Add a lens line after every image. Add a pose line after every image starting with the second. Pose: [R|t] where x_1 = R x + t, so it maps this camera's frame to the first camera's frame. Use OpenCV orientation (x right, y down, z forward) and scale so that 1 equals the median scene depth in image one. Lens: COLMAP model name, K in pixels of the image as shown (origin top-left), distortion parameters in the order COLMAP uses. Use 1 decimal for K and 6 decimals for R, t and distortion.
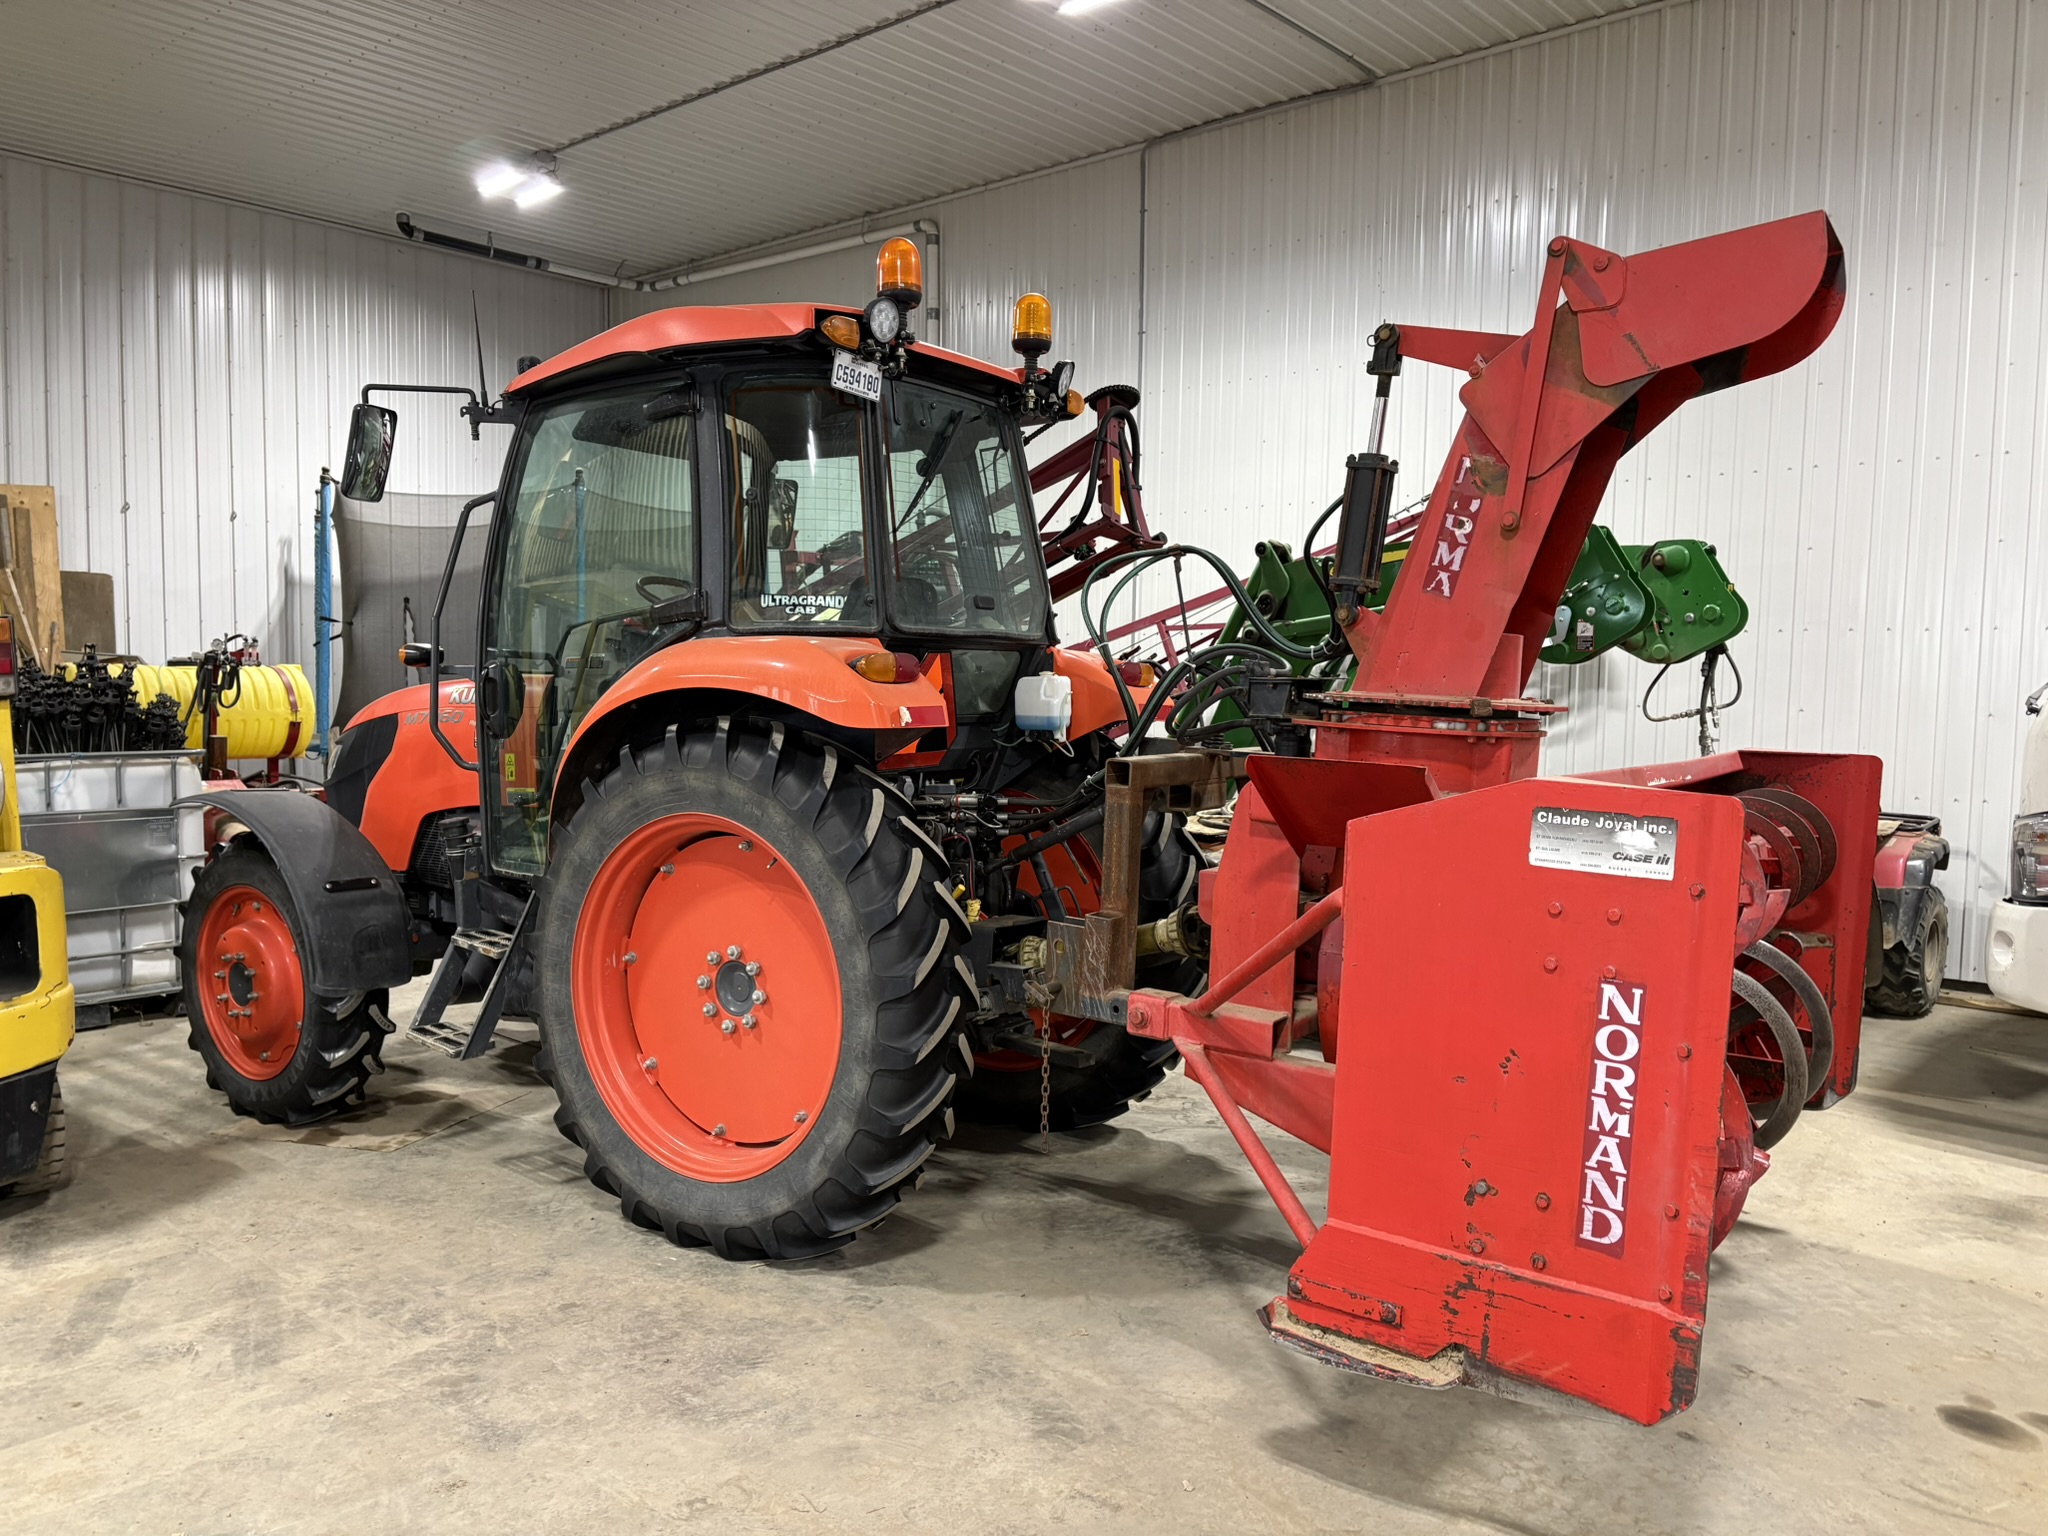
lens RADIAL K [[1529.8, 0, 1034.1], [0, 1529.8, 770.3], [0, 0, 1]] dist [0.044417, -0.050145]
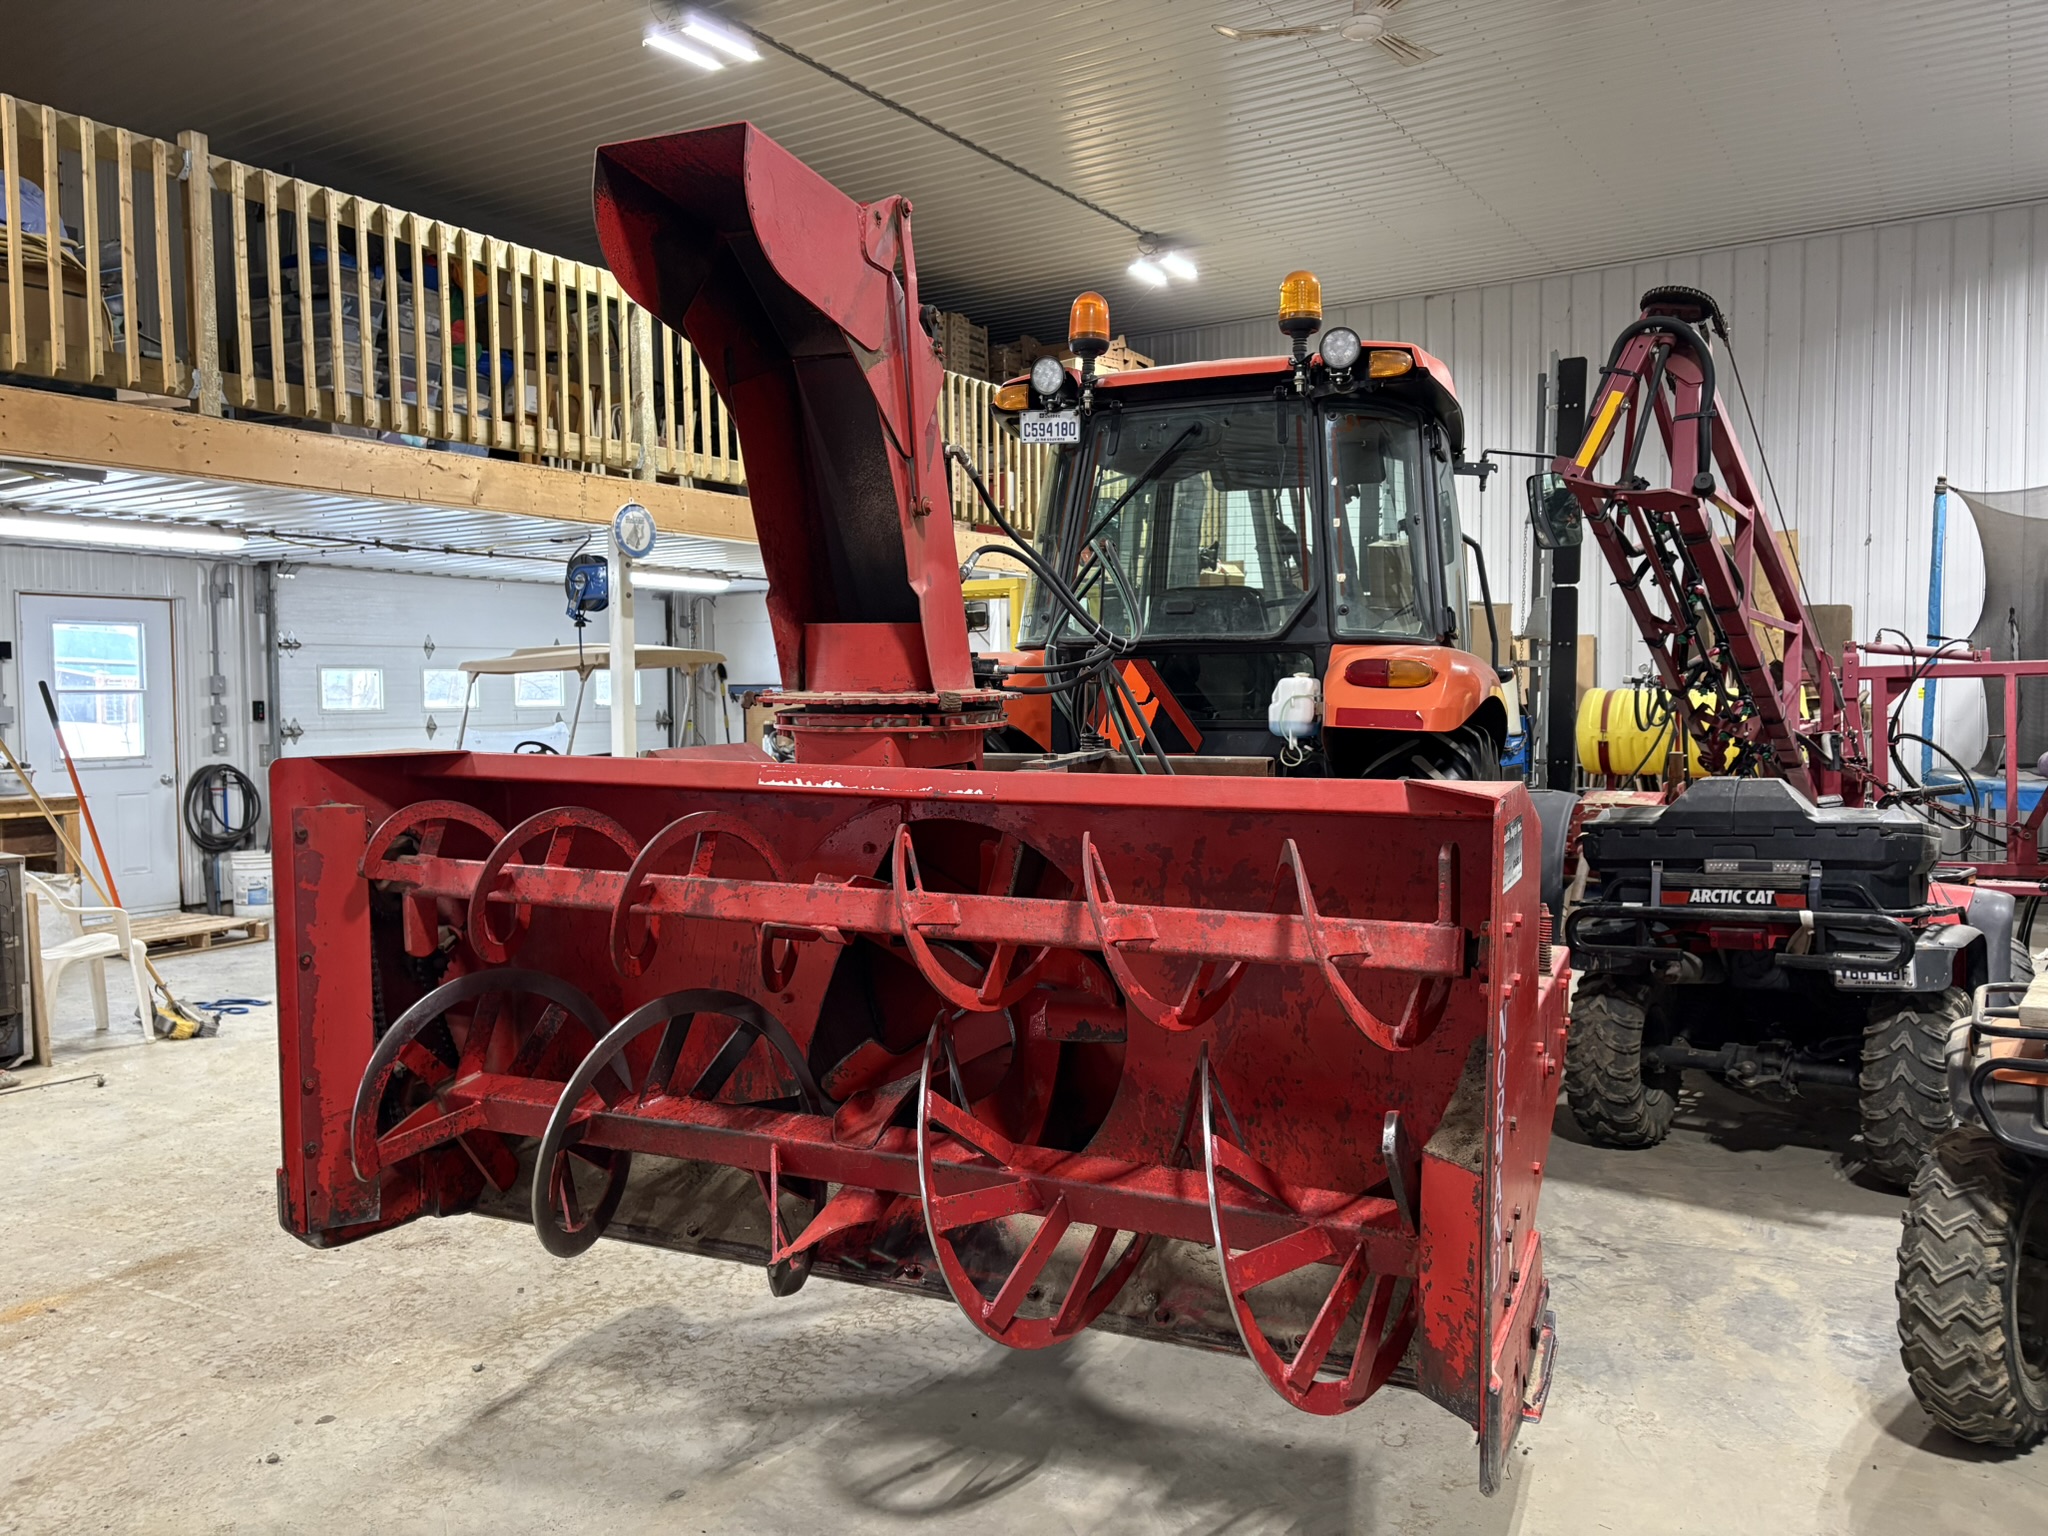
lens RADIAL K [[1529.8, 0, 1027.0], [0, 1529.8, 766.6], [0, 0, 1]] dist [0.044417, -0.050145]
pose [[0.169890, 0.032823, -0.984916, 0.658658], [-0.056868, 0.998106, 0.023454, -0.015654], [0.983821, 0.052025, 0.171435, 0.502987]]
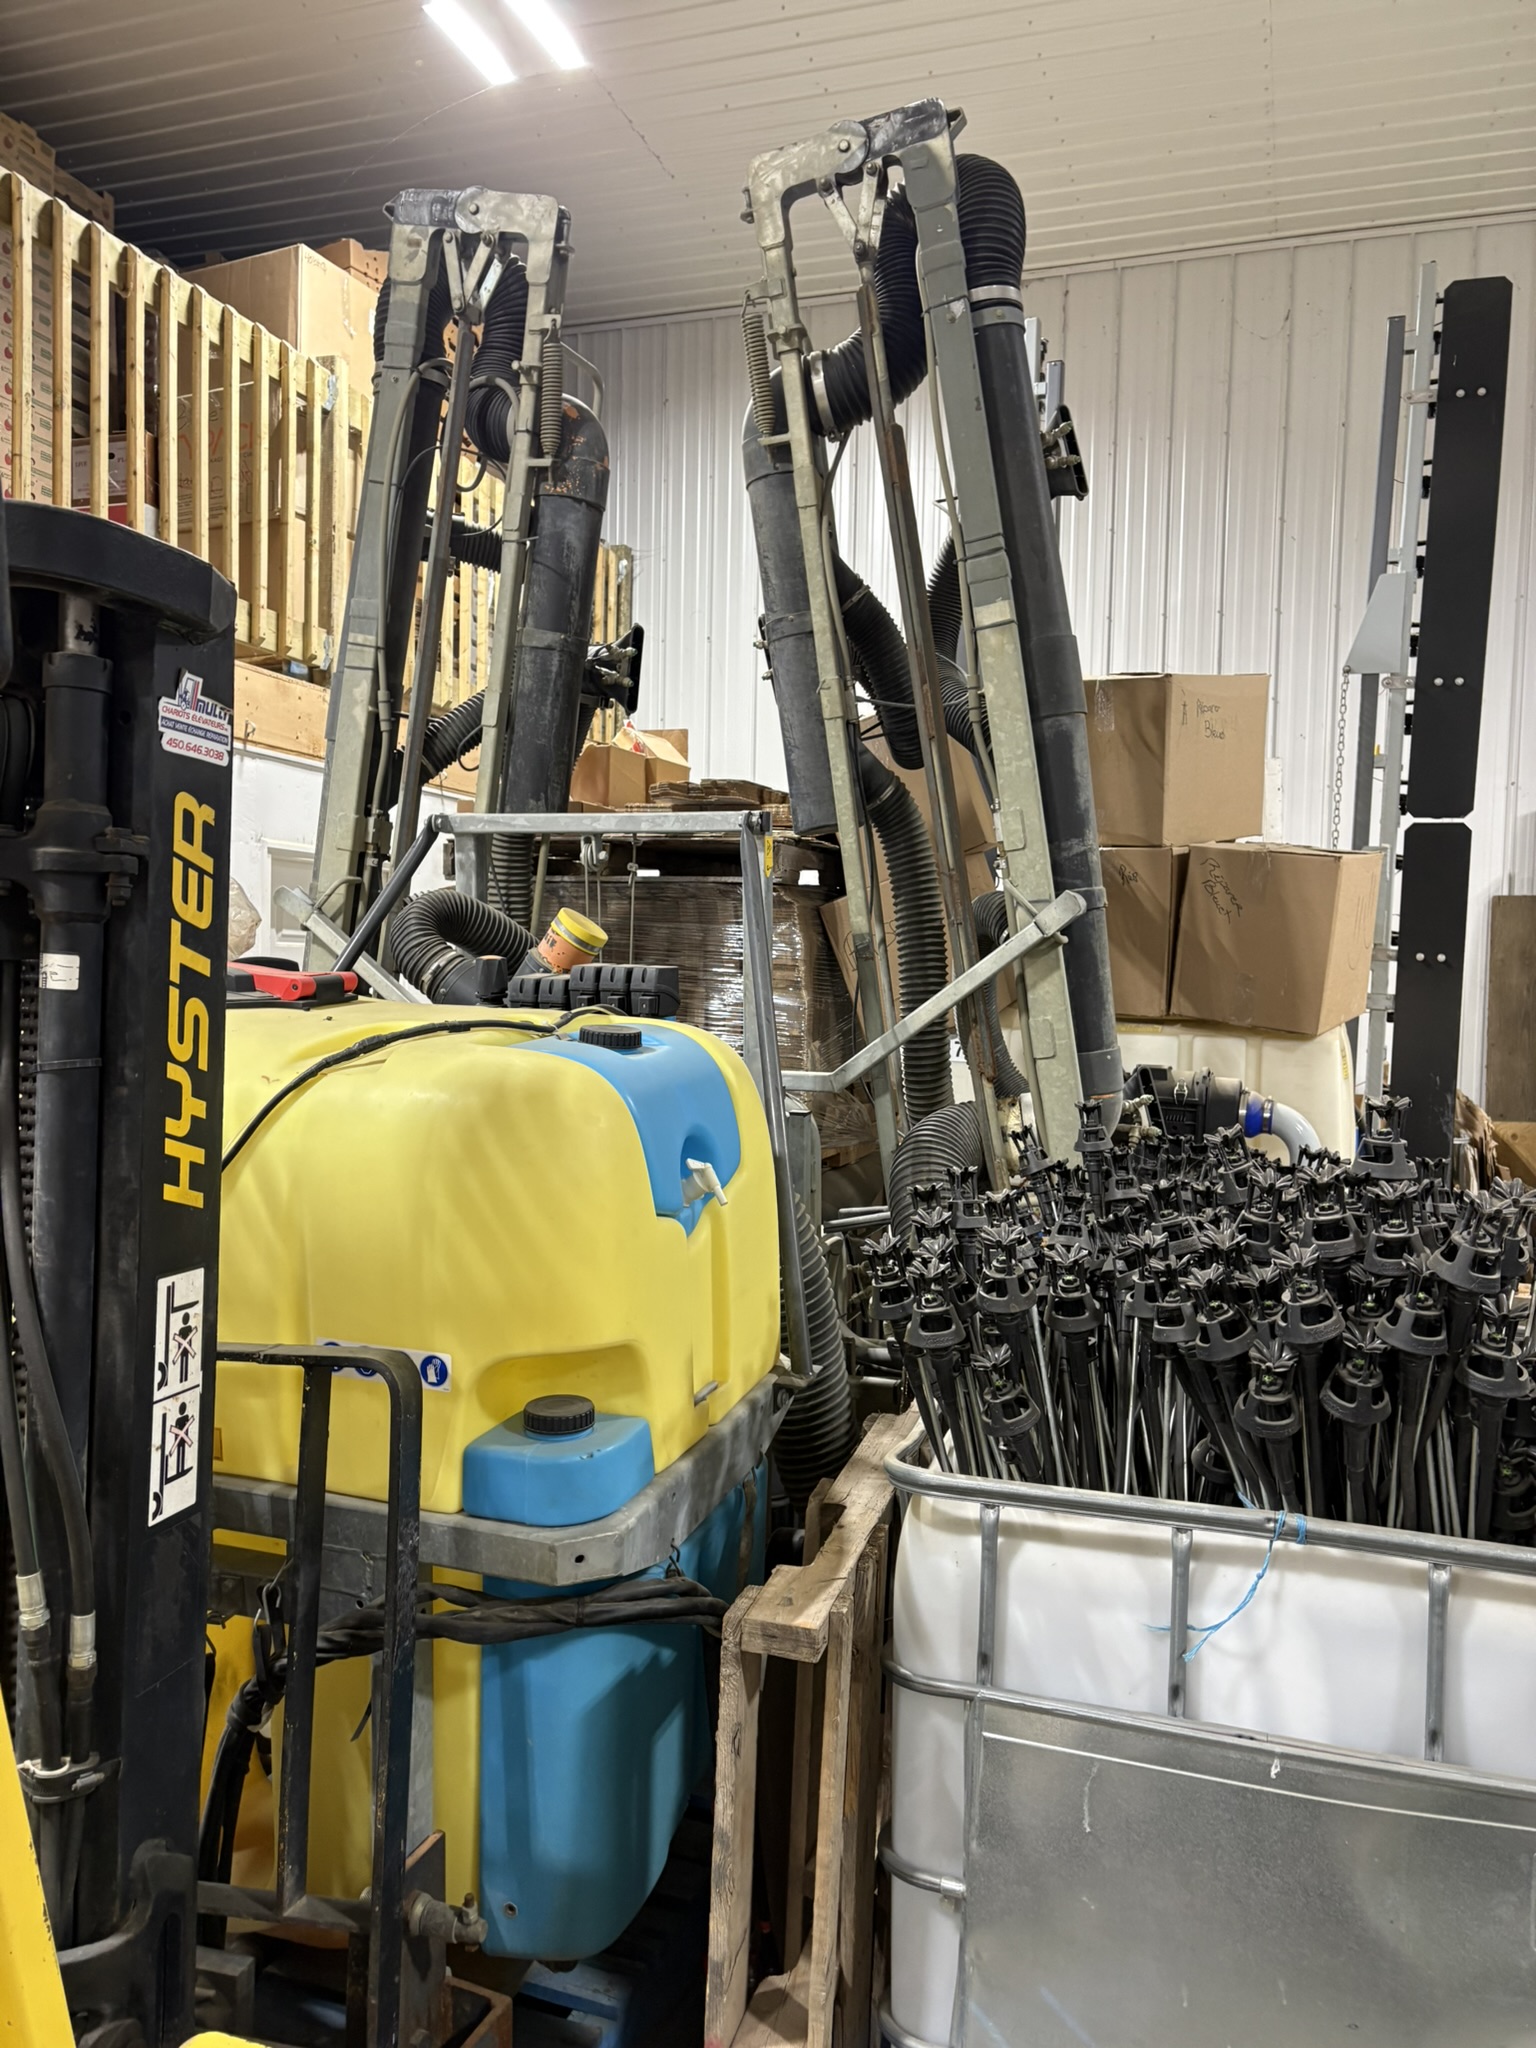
lens RADIAL K [[1529.8, 0, 759.8], [0, 1529.8, 1027.3], [0, 0, 1]] dist [0.044417, -0.050145]
pose [[0.396658, 0.024422, -0.917642, -0.415927], [-0.075801, 0.997103, -0.006229, -0.086195], [0.914832, 0.072030, 0.397360, 0.807489]]
